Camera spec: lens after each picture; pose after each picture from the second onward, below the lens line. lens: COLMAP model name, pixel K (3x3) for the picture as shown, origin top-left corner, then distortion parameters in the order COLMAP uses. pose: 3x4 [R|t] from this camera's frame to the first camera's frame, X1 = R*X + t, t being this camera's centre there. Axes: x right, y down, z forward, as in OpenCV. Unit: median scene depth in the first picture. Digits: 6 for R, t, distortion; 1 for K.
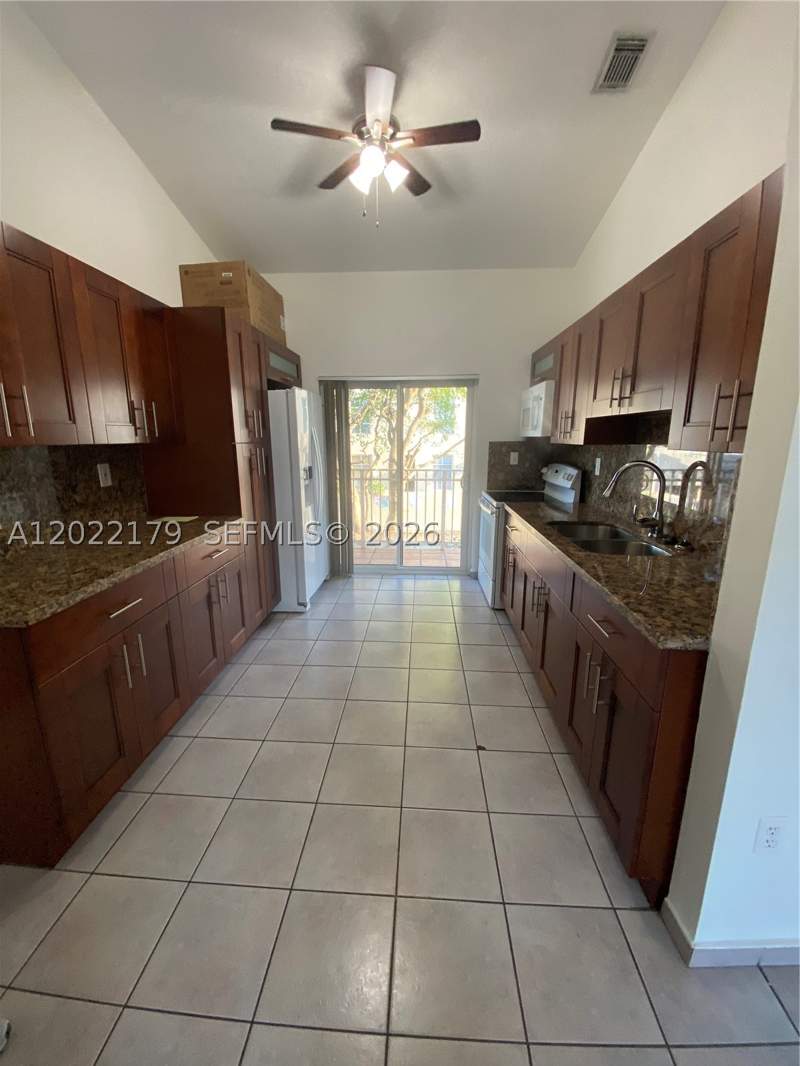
lens RADIAL K [[430.0, 0, 397.6], [0, 430.0, 529.5], [0, 0, 1]] dist [0.010294, -0.000122]
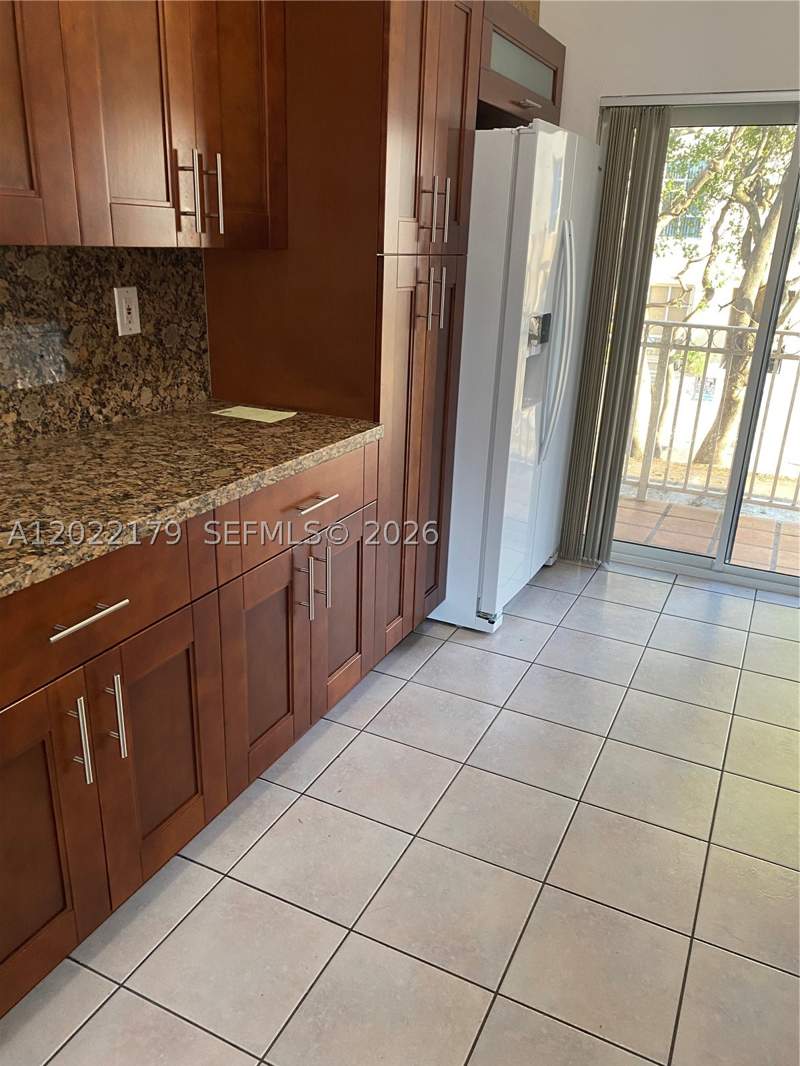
lens RADIAL K [[809.7, 0, 398.5], [0, 809.7, 539.7], [0, 0, 1]] dist [0.097572, -0.120528]
pose [[0.923198, 0.166470, -0.346401, -0.017475], [-0.117256, 0.980351, 0.158628, -0.041260], [0.366001, -0.105828, 0.924578, 0.163285]]
